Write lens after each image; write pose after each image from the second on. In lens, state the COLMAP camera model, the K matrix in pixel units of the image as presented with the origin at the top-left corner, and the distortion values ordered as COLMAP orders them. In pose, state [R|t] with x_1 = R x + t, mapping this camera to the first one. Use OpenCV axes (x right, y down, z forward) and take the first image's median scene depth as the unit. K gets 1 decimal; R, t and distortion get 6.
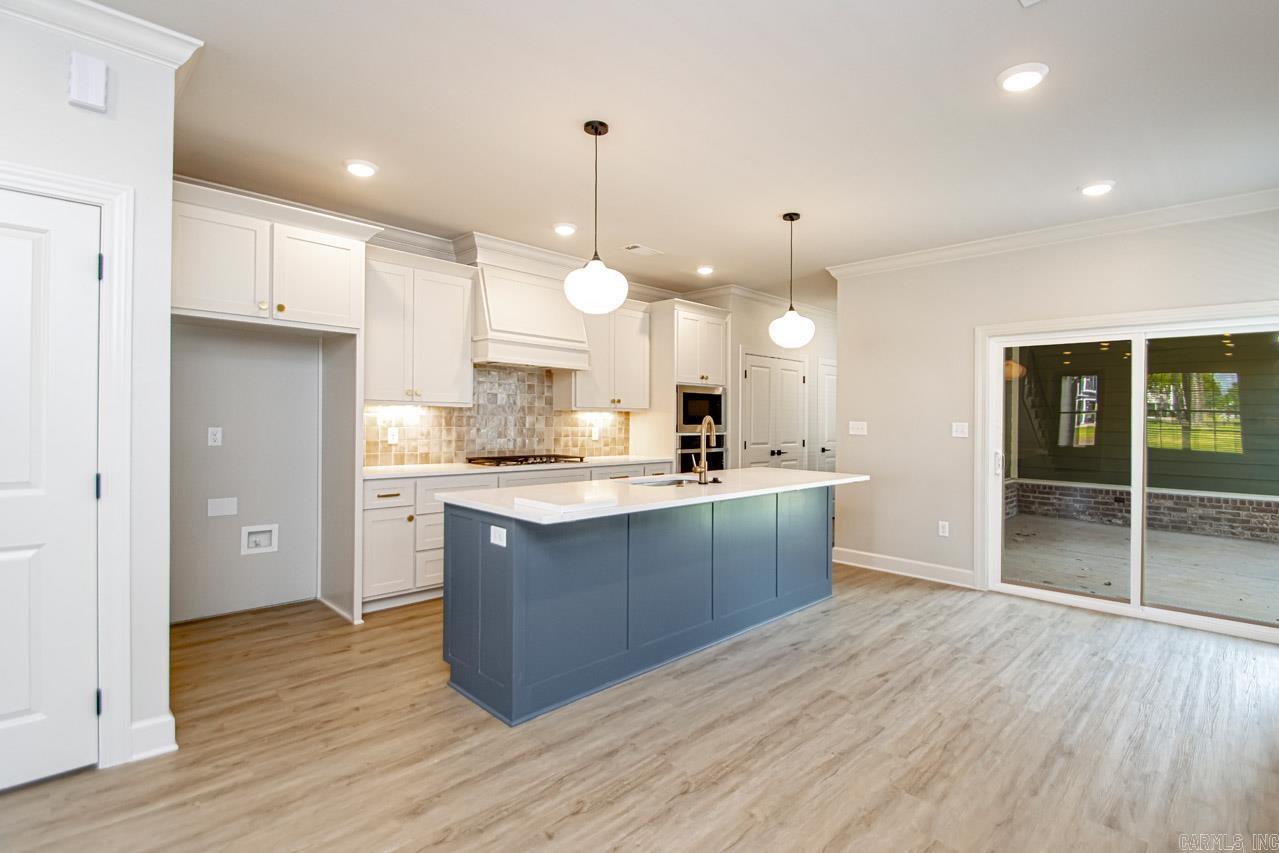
lens RADIAL K [[596.4, 0, 649.4], [0, 596.4, 425.0], [0, 0, 1]] dist [0.019741, -0.016239]
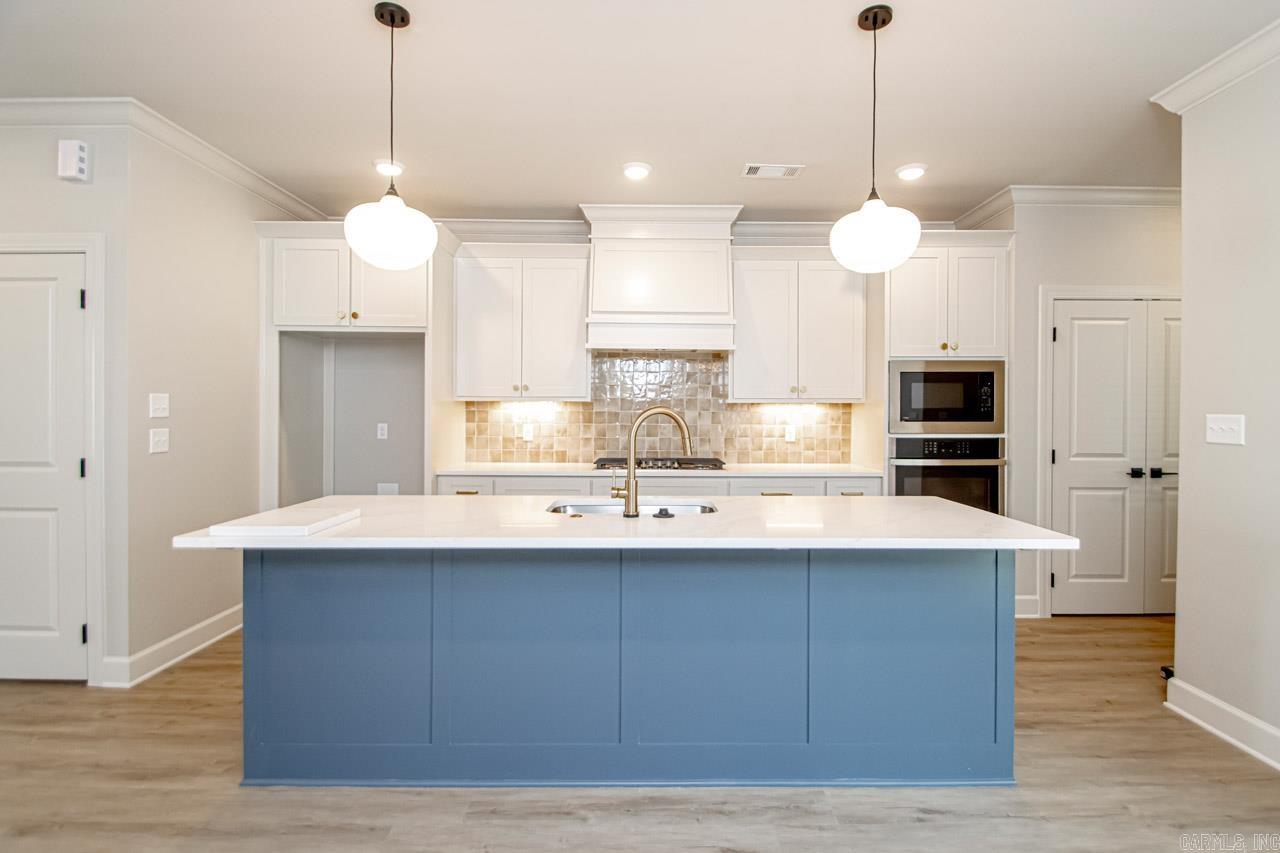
lens RADIAL K [[596.9, 0, 649.9], [0, 596.9, 424.9], [0, 0, 1]] dist [0.019741, -0.016239]
pose [[0.714584, 0.003975, -0.699539, 0.517477], [-0.000914, 0.999988, 0.004749, 0.000941], [0.699549, -0.002754, 0.714579, 0.553248]]
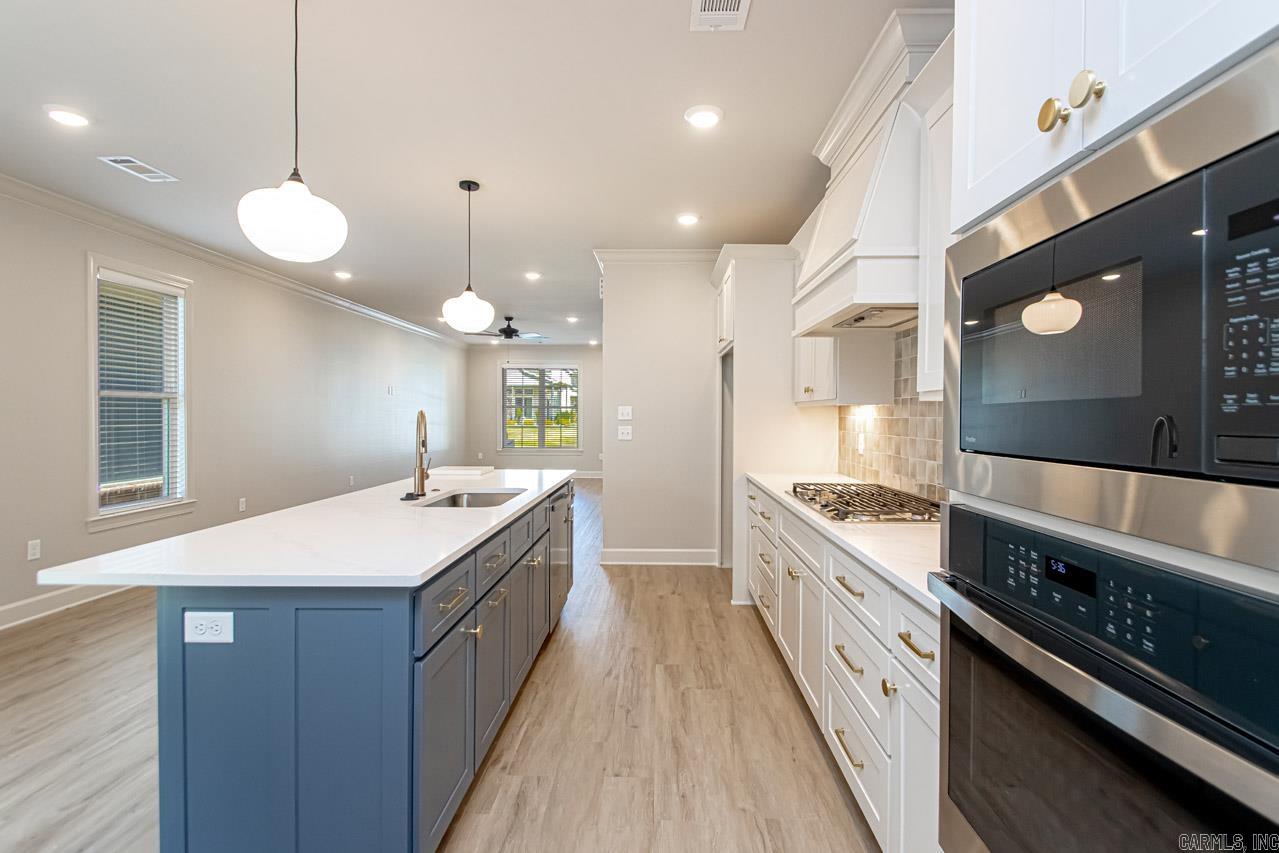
lens RADIAL K [[599.2, 0, 642.6], [0, 599.2, 420.9], [0, 0, 1]] dist [0.019037, -0.000123]
pose [[-0.724342, -0.012674, -0.689324, 0.421899], [-0.024558, 0.999671, 0.007426, -0.014262], [0.689003, 0.022308, -0.724415, 1.726276]]
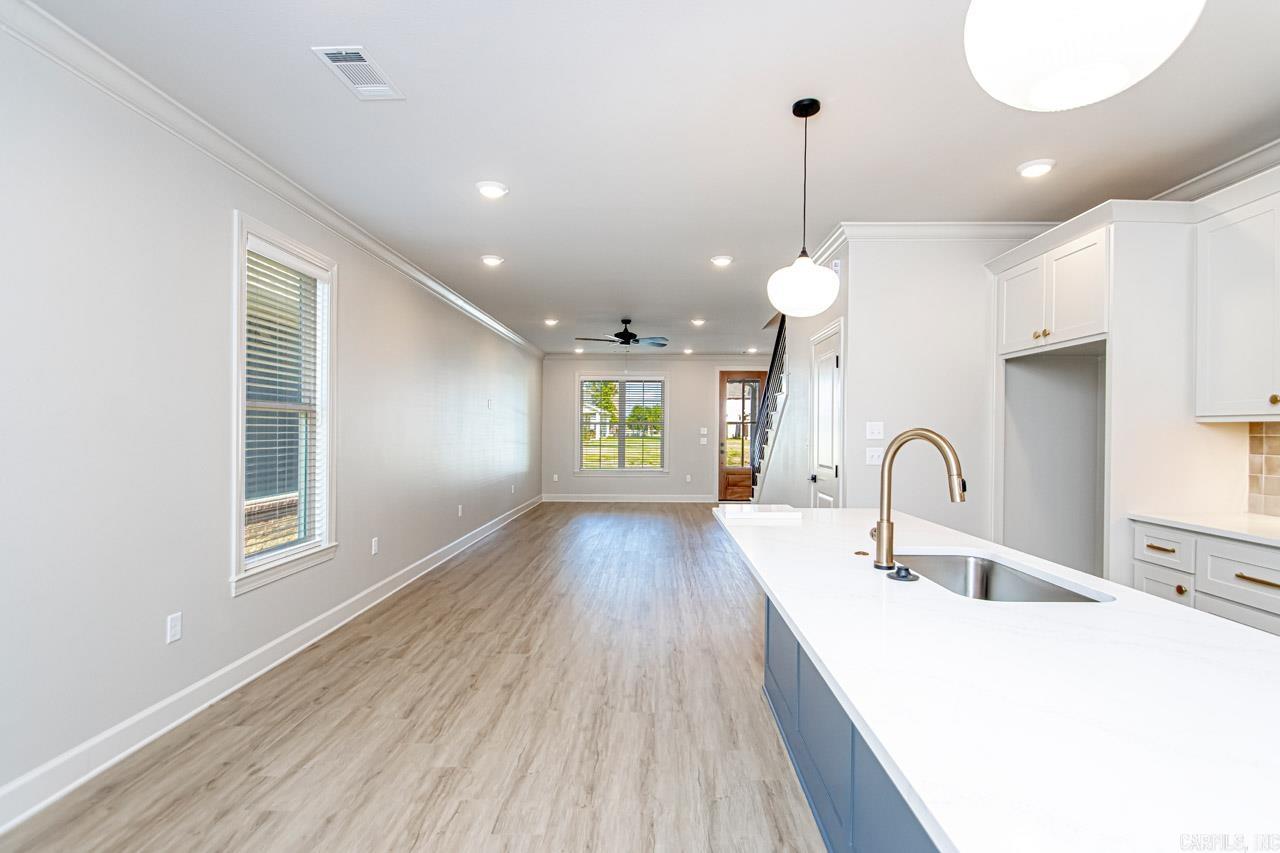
lens RADIAL K [[596.9, 0, 649.9], [0, 596.9, 424.9], [0, 0, 1]] dist [0.019741, -0.016239]
pose [[-0.709137, -0.025398, -0.704614, 0.558901], [-0.024098, 0.999640, -0.011779, -0.008380], [0.704659, 0.008627, -0.709493, 1.170598]]
